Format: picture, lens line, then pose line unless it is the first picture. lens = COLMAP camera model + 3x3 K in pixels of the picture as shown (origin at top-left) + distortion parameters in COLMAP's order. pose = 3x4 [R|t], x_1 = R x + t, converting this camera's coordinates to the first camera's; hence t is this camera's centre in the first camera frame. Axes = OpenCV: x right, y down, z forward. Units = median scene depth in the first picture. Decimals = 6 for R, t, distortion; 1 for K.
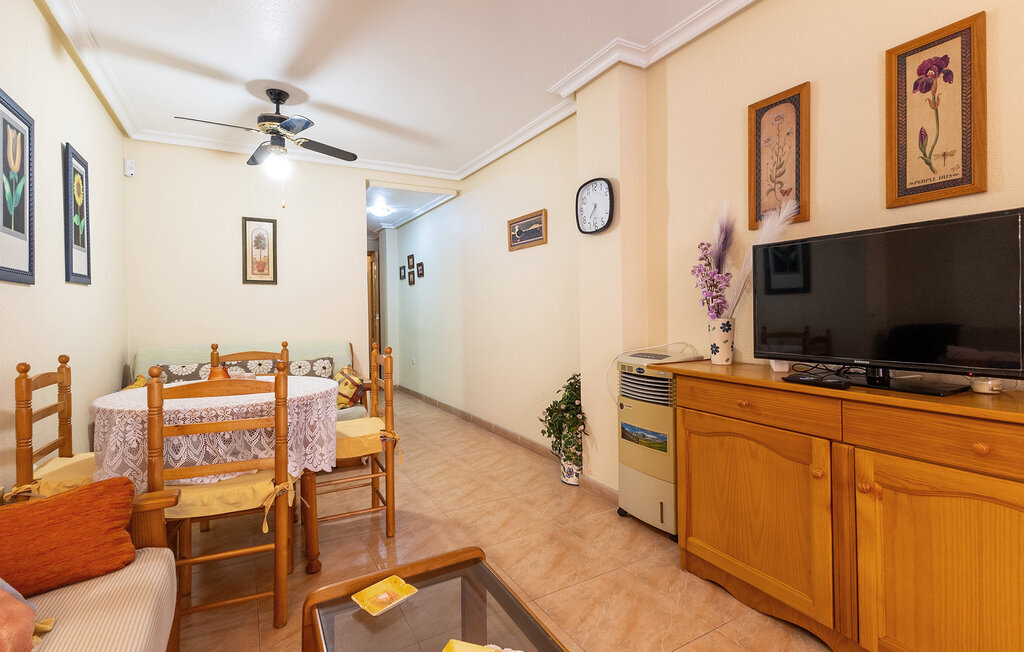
lens RADIAL K [[474.3, 0, 492.2], [0, 474.3, 315.9], [0, 0, 1]] dist [0.024675, -0.000092]
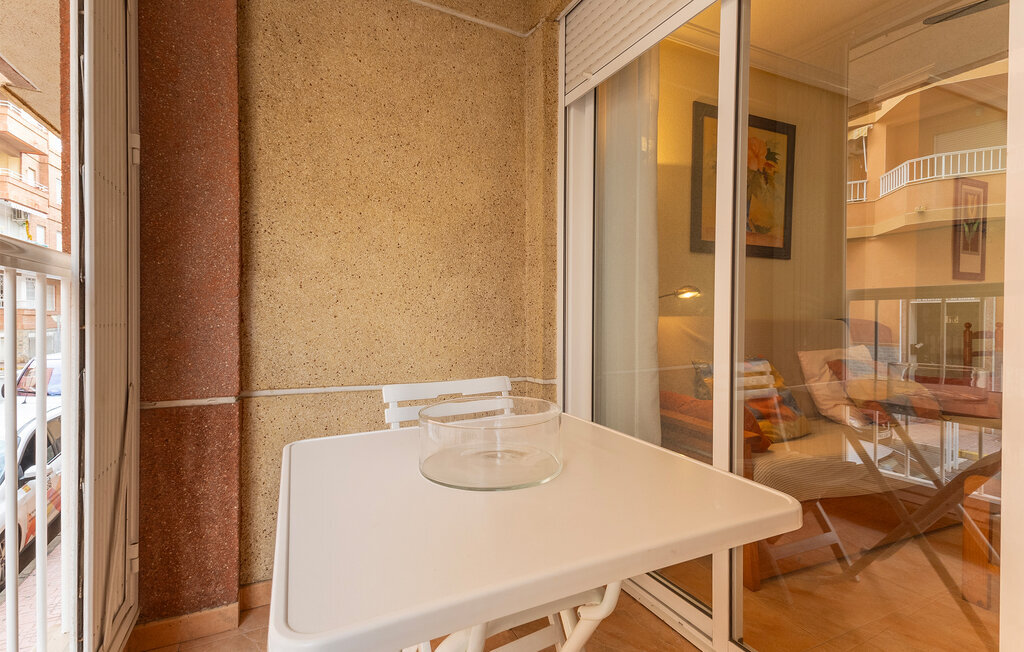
lens RADIAL K [[474.3, 0, 509.2], [0, 474.3, 323.7], [0, 0, 1]] dist [0.024675, -0.000092]
pose [[-0.052829, 0.023237, -0.998333, 0.611698], [-0.005559, 0.999707, 0.023564, 0.040392], [0.998588, 0.006794, -0.052684, -0.411177]]
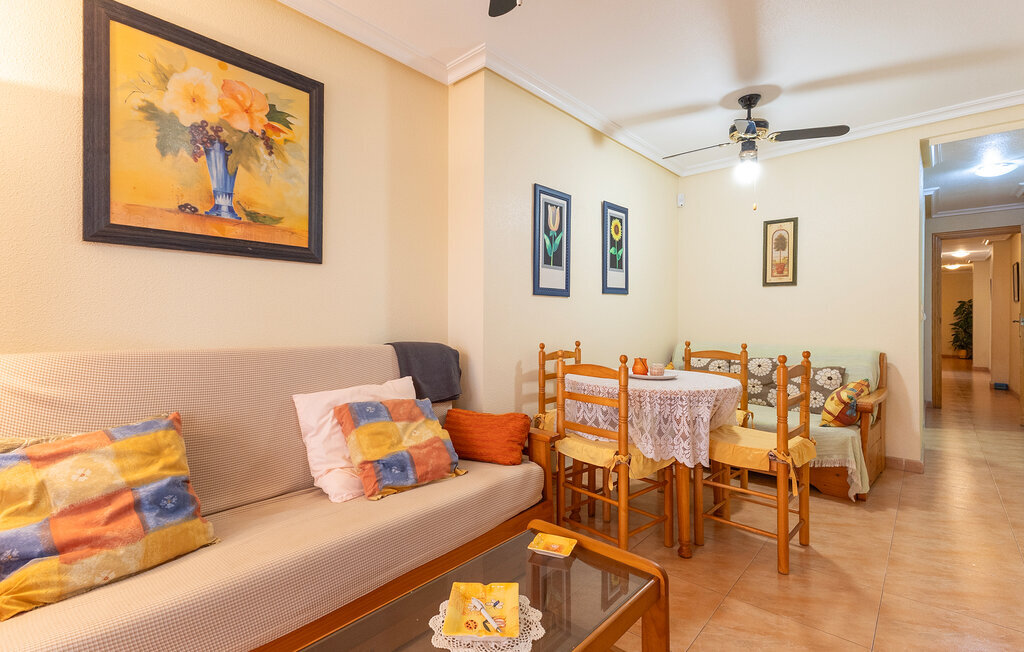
lens RADIAL K [[474.3, 0, 509.2], [0, 474.3, 317.6], [0, 0, 1]] dist [0.024675, -0.000092]
pose [[0.354205, 0.010869, -0.935105, 0.349124], [-0.011687, 0.999906, 0.007195, -0.002739], [0.935095, 0.008380, 0.354299, 0.181720]]
